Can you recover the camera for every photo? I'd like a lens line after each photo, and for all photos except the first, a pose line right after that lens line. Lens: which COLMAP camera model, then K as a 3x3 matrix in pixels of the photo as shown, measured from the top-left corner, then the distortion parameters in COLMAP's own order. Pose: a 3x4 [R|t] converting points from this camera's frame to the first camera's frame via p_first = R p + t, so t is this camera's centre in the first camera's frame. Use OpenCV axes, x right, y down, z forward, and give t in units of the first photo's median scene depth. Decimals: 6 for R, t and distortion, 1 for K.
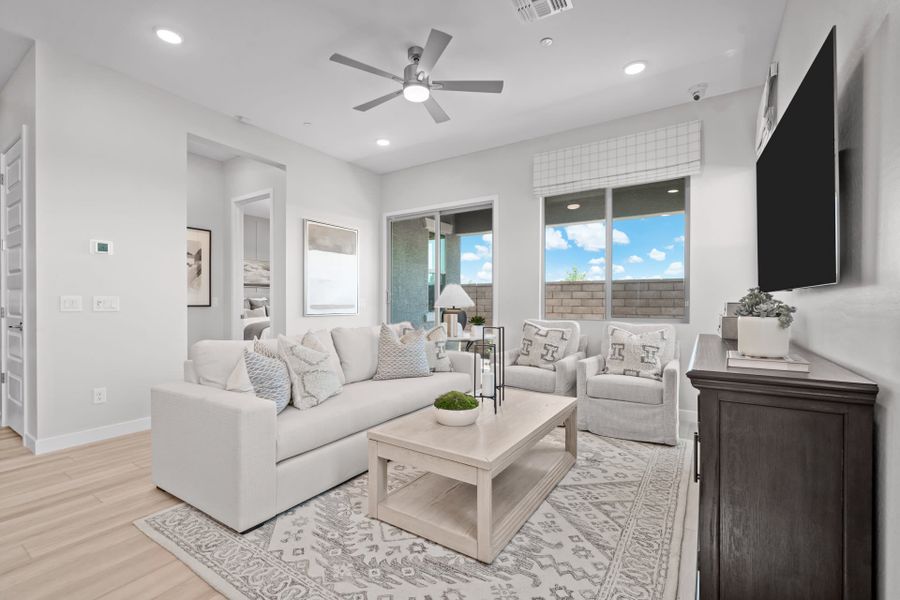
lens RADIAL K [[396.3, 0, 442.7], [0, 396.3, 304.0], [0, 0, 1]] dist [0.000074, 0.000091]
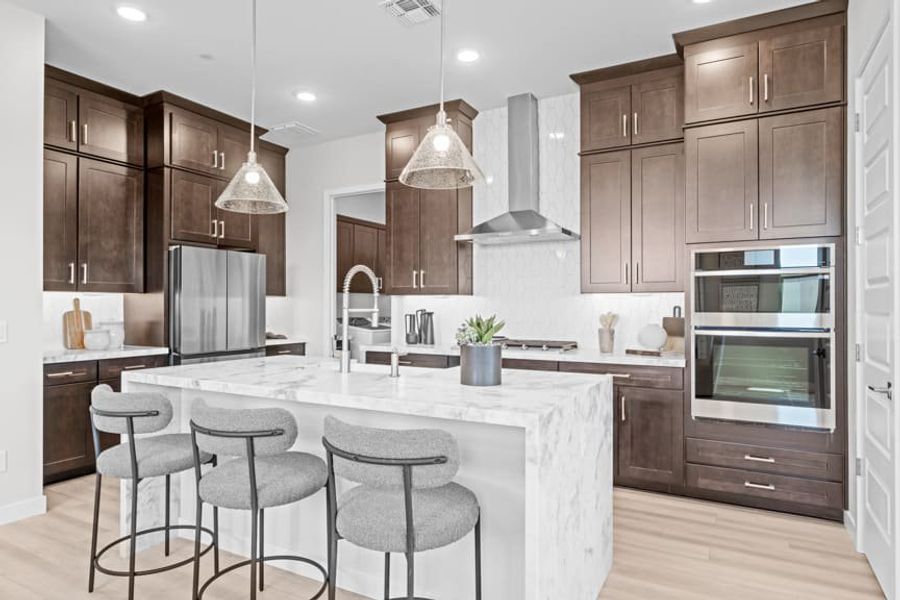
lens RADIAL K [[537.7, 0, 442.9], [0, 537.7, 301.6], [0, 0, 1]] dist [0.002911, 0.000346]
pose [[0.079668, -0.009903, -0.996772, -0.387348], [-0.005896, 0.999928, -0.010406, -0.042209], [0.996804, 0.006706, 0.079604, 0.345069]]
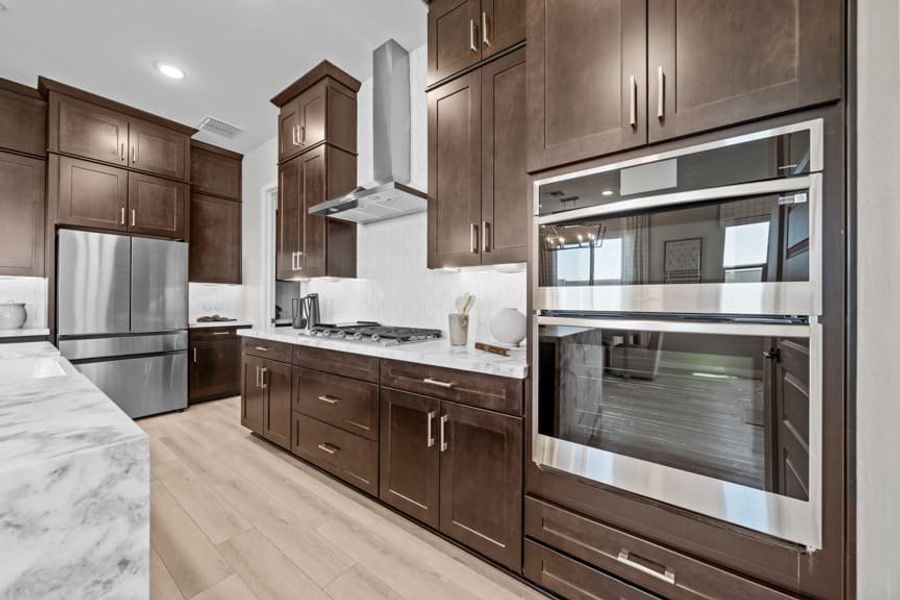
lens RADIAL K [[338.8, 0, 442.7], [0, 338.8, 299.6], [0, 0, 1]] dist [-0.002018, -0.000285]
pose [[-0.070786, -0.004751, -0.997480, -0.960632], [-0.009382, 0.999948, -0.004097, -0.019372], [0.997447, 0.009068, -0.070827, 0.806670]]
